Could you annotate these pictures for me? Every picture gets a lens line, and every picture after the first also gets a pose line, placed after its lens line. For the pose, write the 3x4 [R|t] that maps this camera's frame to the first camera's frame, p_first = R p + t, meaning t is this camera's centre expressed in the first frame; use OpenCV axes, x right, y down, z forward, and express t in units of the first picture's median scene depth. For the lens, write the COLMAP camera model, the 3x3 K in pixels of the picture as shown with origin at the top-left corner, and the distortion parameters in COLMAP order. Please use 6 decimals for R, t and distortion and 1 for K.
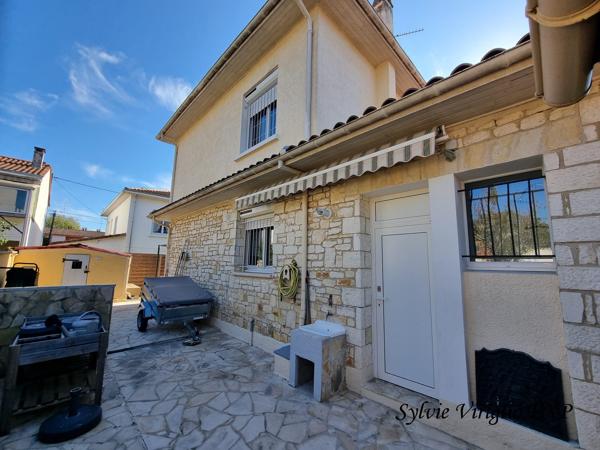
lens RADIAL K [[247.6, 0, 300.7], [0, 247.6, 226.4], [0, 0, 1]] dist [-0.001374, 0.000229]
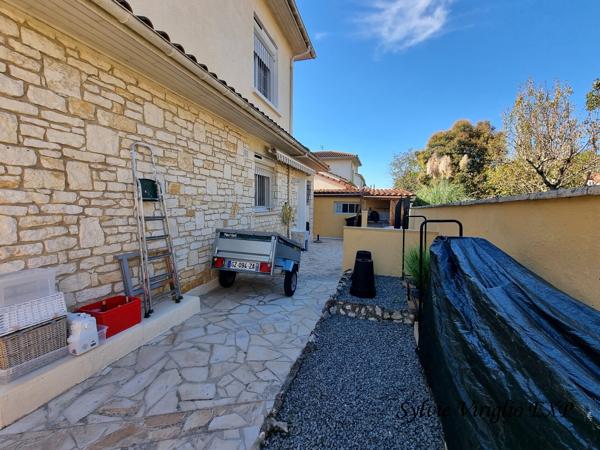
lens RADIAL K [[247.6, 0, 301.1], [0, 247.6, 222.8], [0, 0, 1]] dist [-0.001374, 0.000229]
pose [[-0.470689, -0.092280, 0.877460, -1.177606], [-0.155194, 0.987669, 0.020621, 0.158298], [-0.868543, -0.126471, -0.479206, 1.222990]]
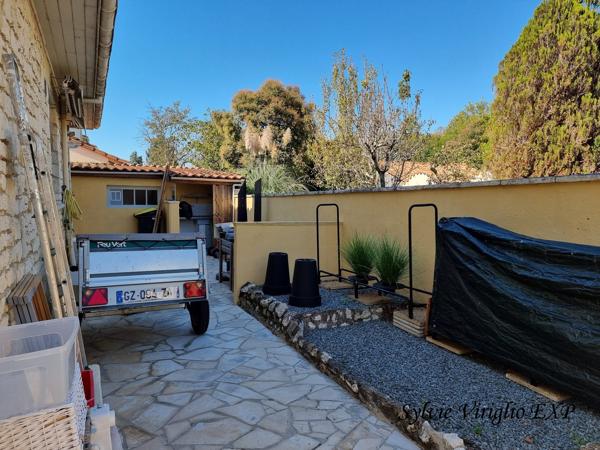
lens RADIAL K [[418.4, 0, 299.1], [0, 418.4, 225.8], [0, 0, 1]] dist [0.048110, -0.001274]
pose [[-0.949459, -0.053334, 0.309327, -0.915801], [-0.077825, 0.994688, -0.067374, 0.239753], [-0.304090, -0.088042, -0.948566, 1.625750]]
